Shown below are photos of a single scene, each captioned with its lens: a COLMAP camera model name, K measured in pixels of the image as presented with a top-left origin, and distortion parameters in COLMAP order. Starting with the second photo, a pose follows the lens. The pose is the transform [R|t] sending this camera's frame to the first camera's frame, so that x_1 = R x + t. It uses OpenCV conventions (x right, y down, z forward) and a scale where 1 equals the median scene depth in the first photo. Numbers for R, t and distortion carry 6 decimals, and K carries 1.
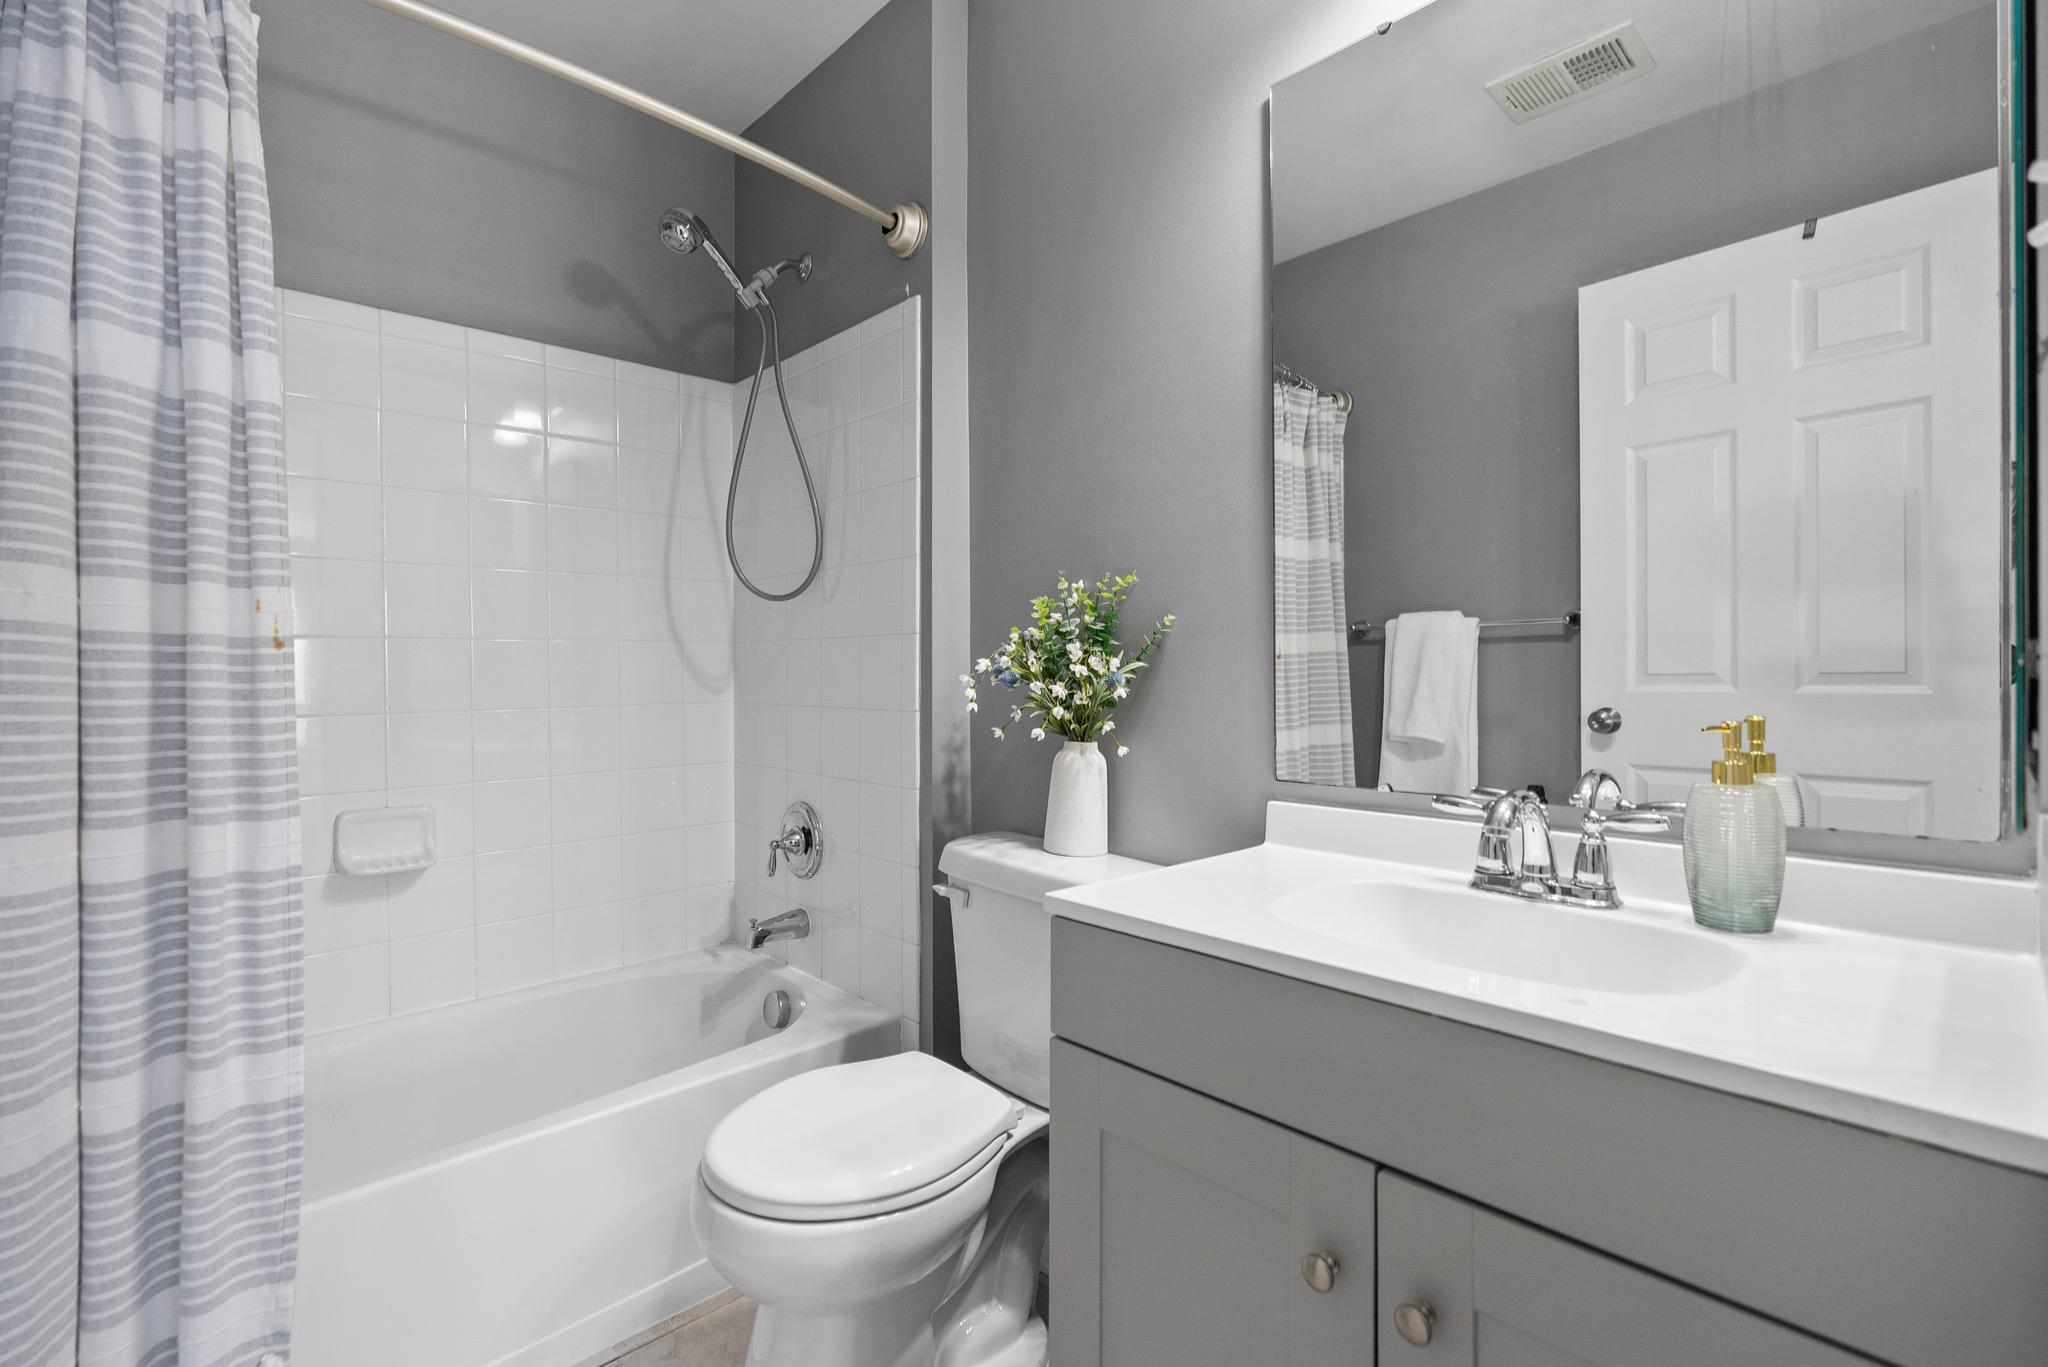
lens RADIAL K [[930.4, 0, 1023.5], [0, 930.4, 681.8], [0, 0, 1]] dist [-0.001699, -0.001034]
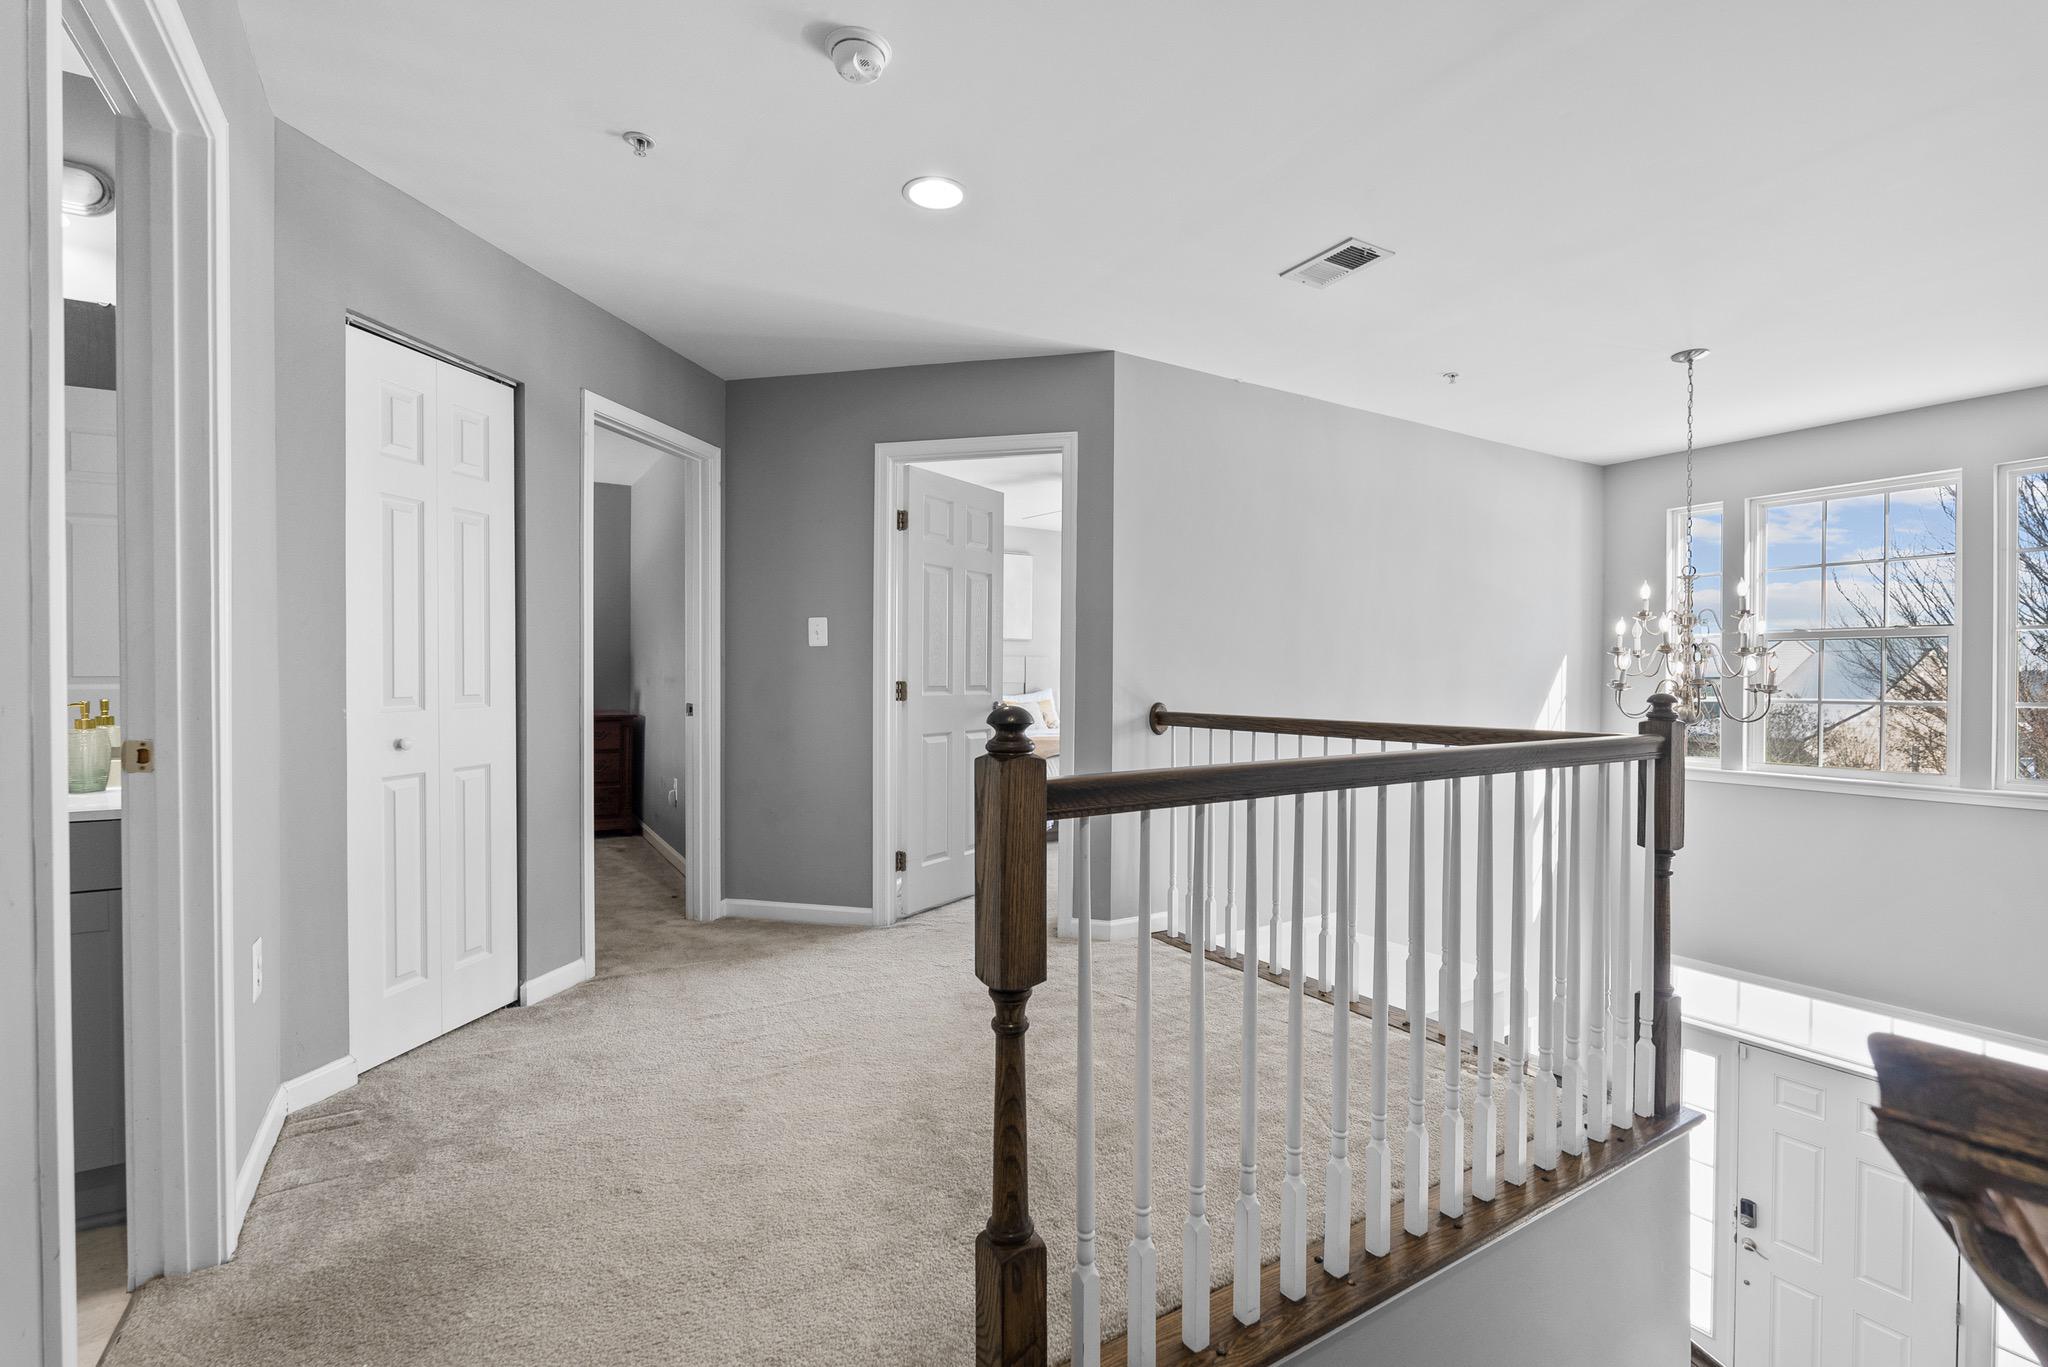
lens RADIAL K [[930.4, 0, 1025.2], [0, 930.4, 687.6], [0, 0, 1]] dist [-0.001699, -0.001034]
pose [[0.202730, -0.005112, 0.979221, -0.961990], [0.001172, 0.999987, 0.004977, 0.002567], [-0.979234, 0.000138, 0.202734, -1.664723]]
